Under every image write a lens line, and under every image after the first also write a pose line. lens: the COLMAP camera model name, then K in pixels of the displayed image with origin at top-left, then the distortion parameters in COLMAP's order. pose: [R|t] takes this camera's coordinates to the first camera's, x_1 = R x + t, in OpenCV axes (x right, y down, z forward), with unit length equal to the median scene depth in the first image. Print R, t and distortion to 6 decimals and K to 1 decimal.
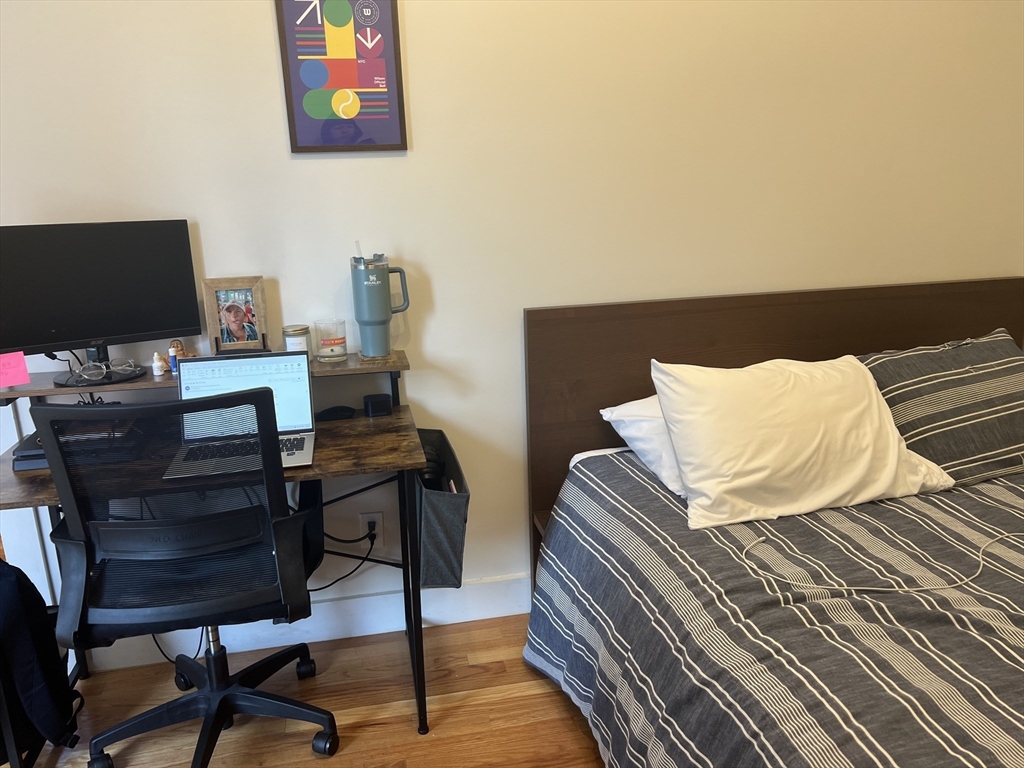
lens RADIAL K [[762.7, 0, 507.9], [0, 762.7, 388.4], [0, 0, 1]] dist [0.060378, -0.069414]
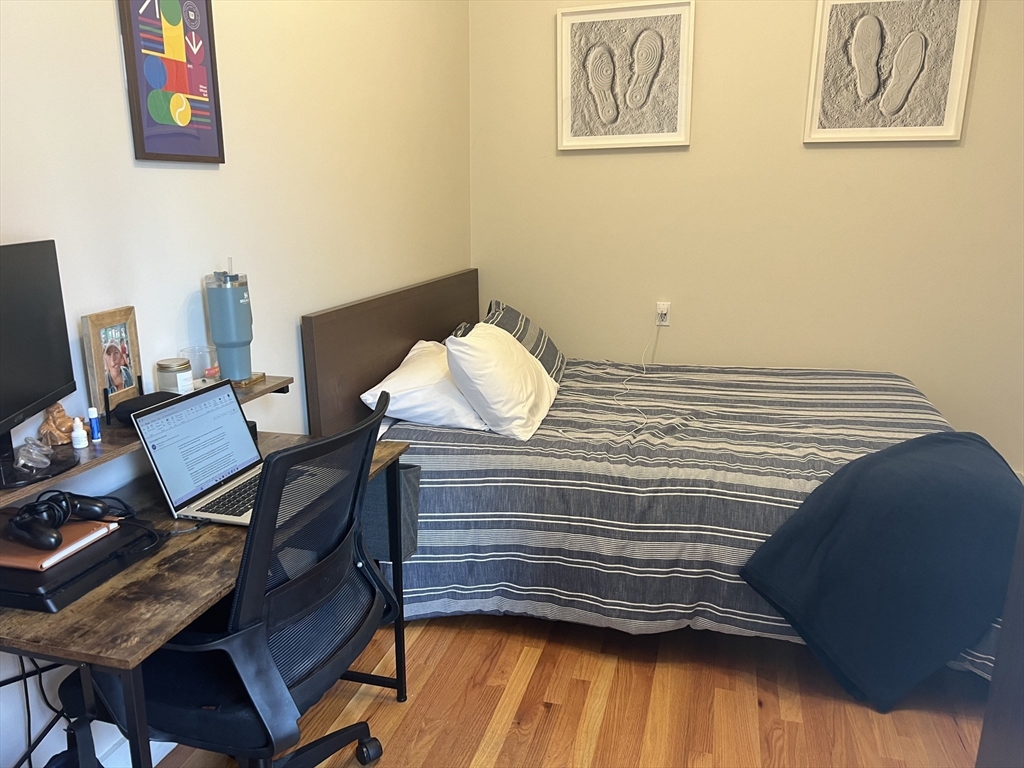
lens RADIAL K [[762.7, 0, 507.9], [0, 762.7, 388.4], [0, 0, 1]] dist [0.060378, -0.069414]
pose [[0.466834, -0.192947, 0.863040, -0.883976], [0.219244, 0.970693, 0.098421, -0.055356], [-0.856737, 0.143270, 0.495455, 0.265496]]
